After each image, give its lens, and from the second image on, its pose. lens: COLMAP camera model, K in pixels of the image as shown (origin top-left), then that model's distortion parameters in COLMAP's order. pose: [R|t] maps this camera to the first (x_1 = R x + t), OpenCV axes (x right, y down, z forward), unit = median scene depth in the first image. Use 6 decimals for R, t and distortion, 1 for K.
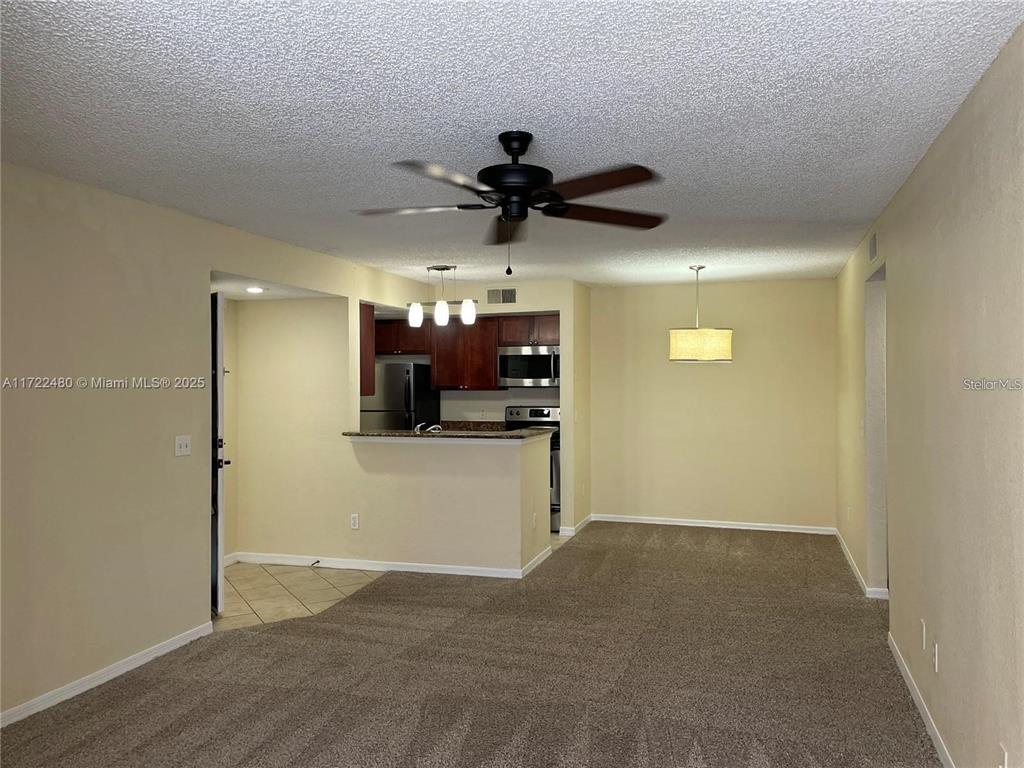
lens RADIAL K [[762.4, 0, 509.9], [0, 762.4, 364.7], [0, 0, 1]] dist [0.086404, -0.115205]
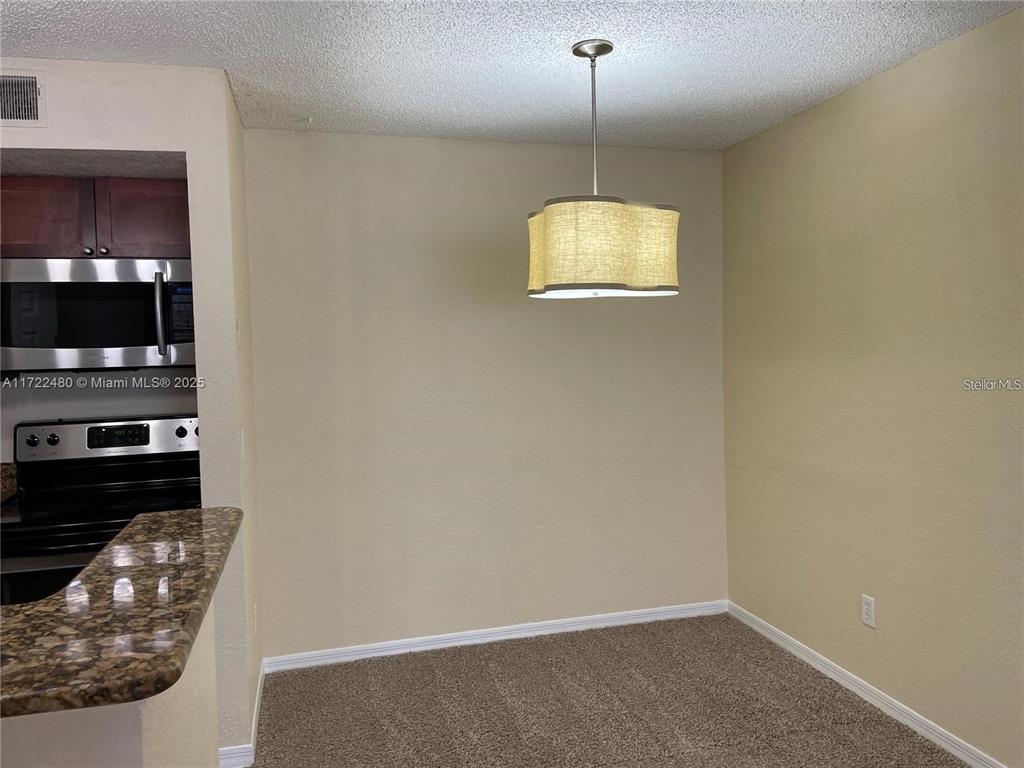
lens RADIAL K [[762.4, 0, 509.9], [0, 762.4, 364.7], [0, 0, 1]] dist [0.086404, -0.115205]
pose [[0.849799, -0.039461, 0.525627, 0.002860], [0.017523, 0.998758, 0.046651, 0.011940], [-0.526815, -0.030434, 0.849435, 0.553369]]
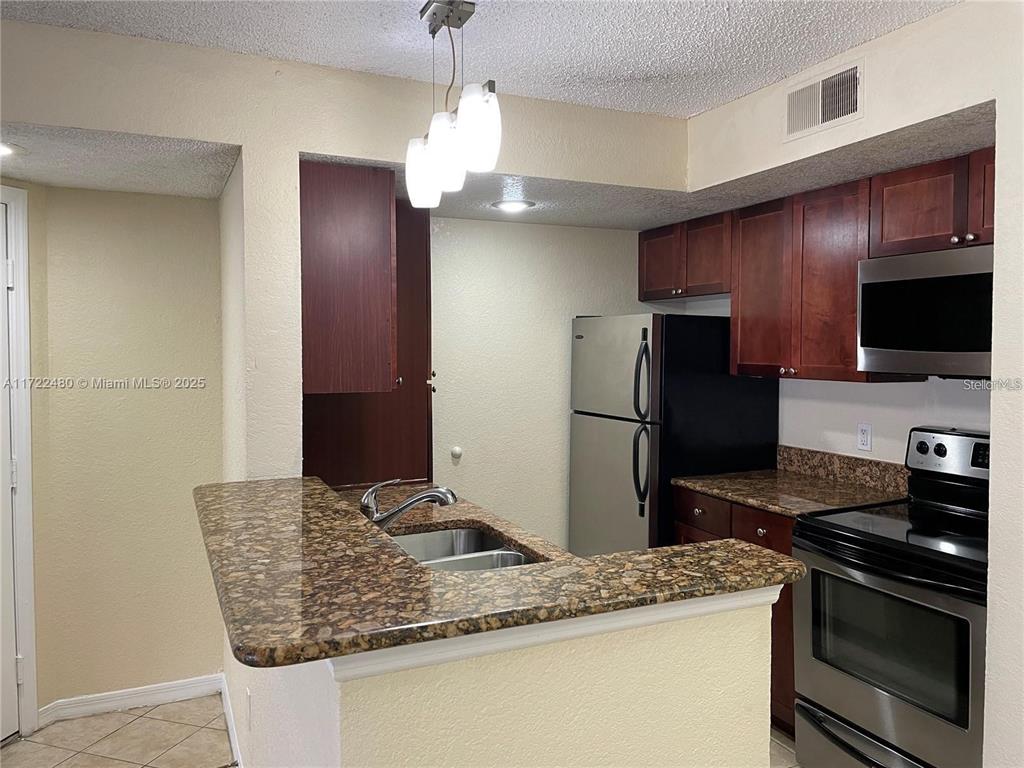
lens RADIAL K [[762.4, 0, 509.9], [0, 762.4, 364.7], [0, 0, 1]] dist [0.086404, -0.115205]
pose [[0.685599, 0.025049, -0.727549, 0.133316], [0.006623, 0.999152, 0.040641, 0.008776], [0.727950, -0.032682, 0.684851, 0.616070]]
